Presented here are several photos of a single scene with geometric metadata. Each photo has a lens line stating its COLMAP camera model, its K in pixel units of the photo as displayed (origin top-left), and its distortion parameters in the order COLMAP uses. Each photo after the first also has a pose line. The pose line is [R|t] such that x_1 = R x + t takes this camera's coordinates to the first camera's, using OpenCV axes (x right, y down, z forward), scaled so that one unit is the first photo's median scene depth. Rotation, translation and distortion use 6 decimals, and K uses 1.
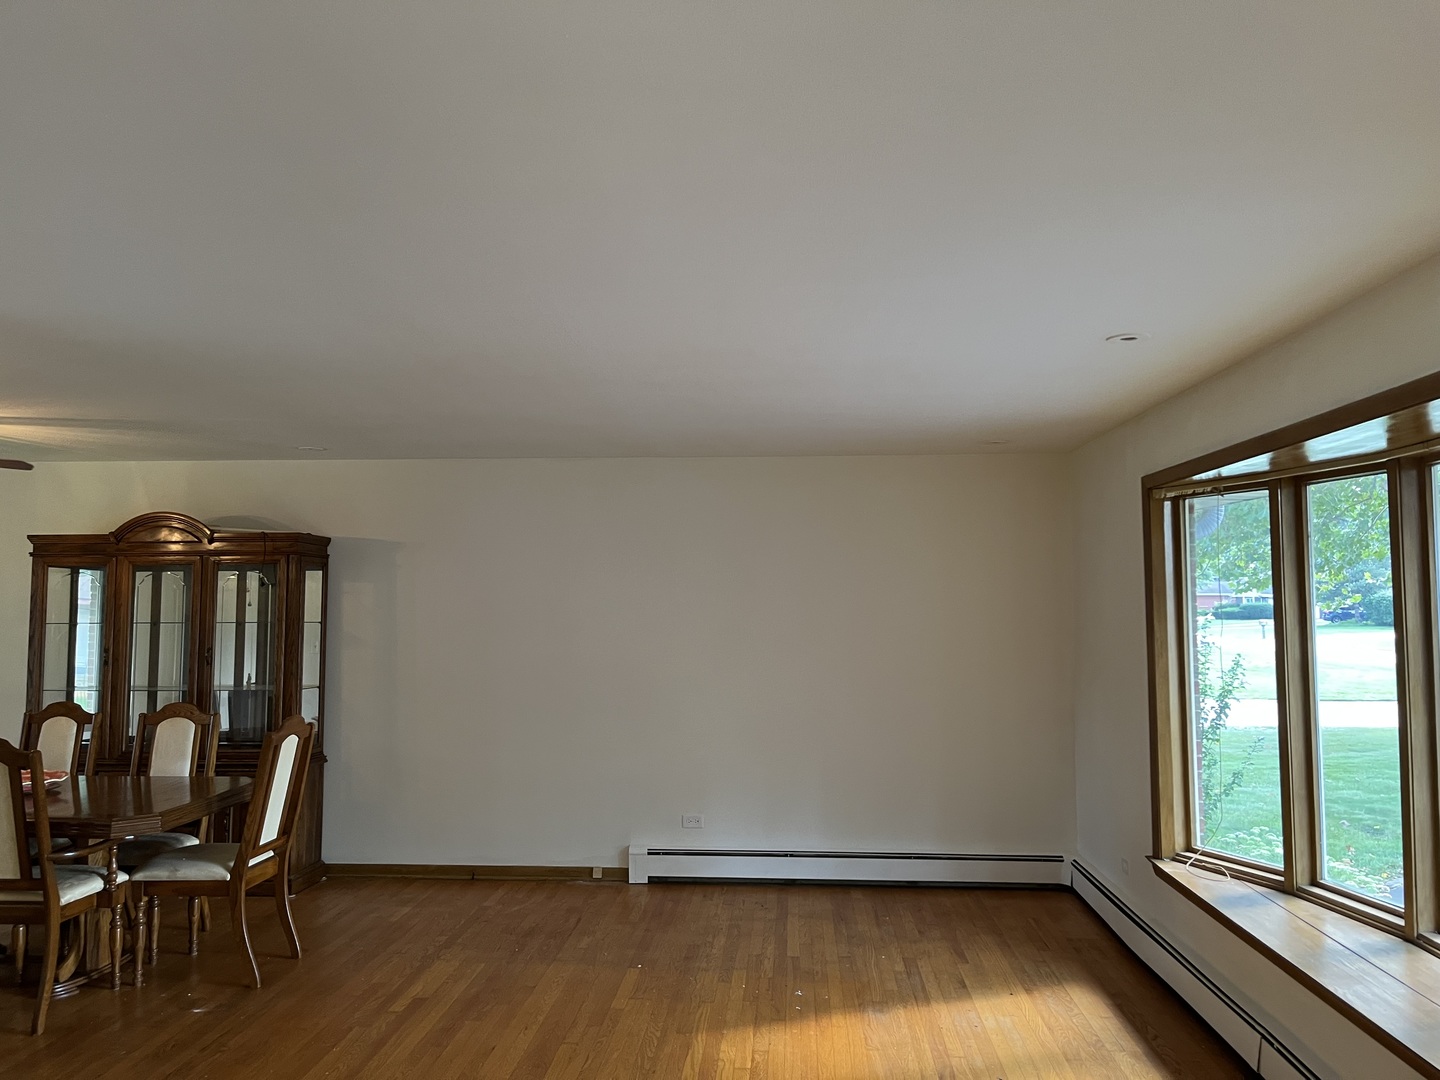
lens RADIAL K [[1099.4, 0, 728.6], [0, 1099.4, 552.3], [0, 0, 1]] dist [0.063698, -0.096932]
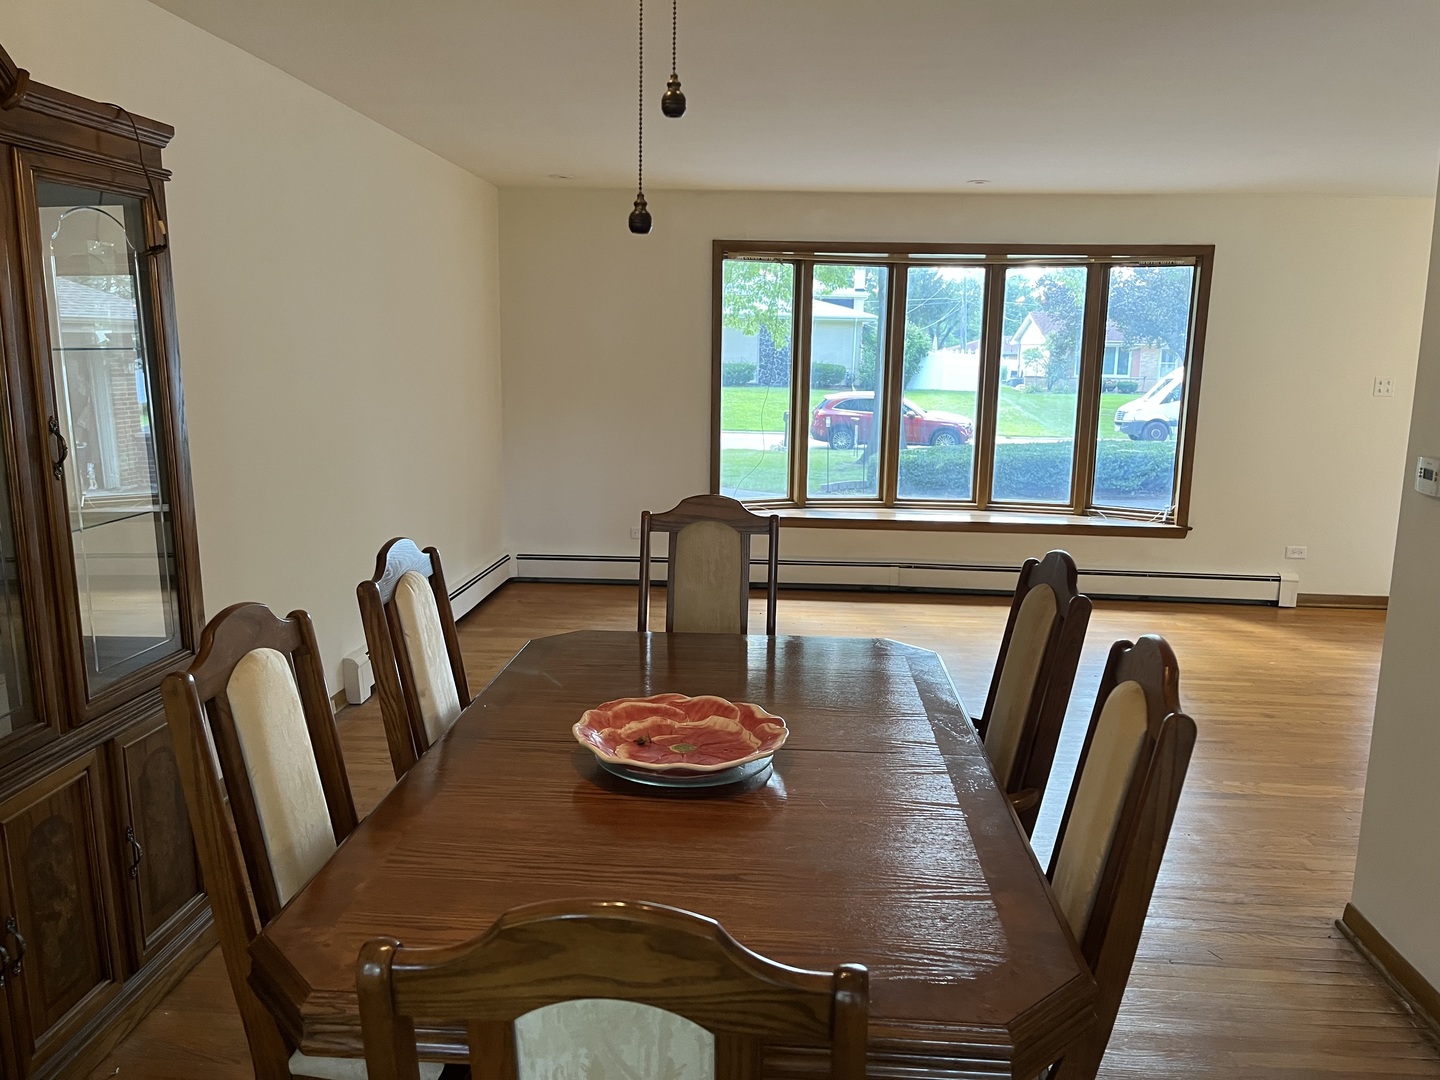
lens RADIAL K [[1099.4, 0, 720.9], [0, 1099.4, 546.8], [0, 0, 1]] dist [0.063698, -0.096932]
pose [[-0.018488, -0.168282, 0.985565, -1.035036], [-0.059104, 0.984194, 0.166939, 0.077575], [-0.998081, -0.055164, -0.028142, 1.016609]]
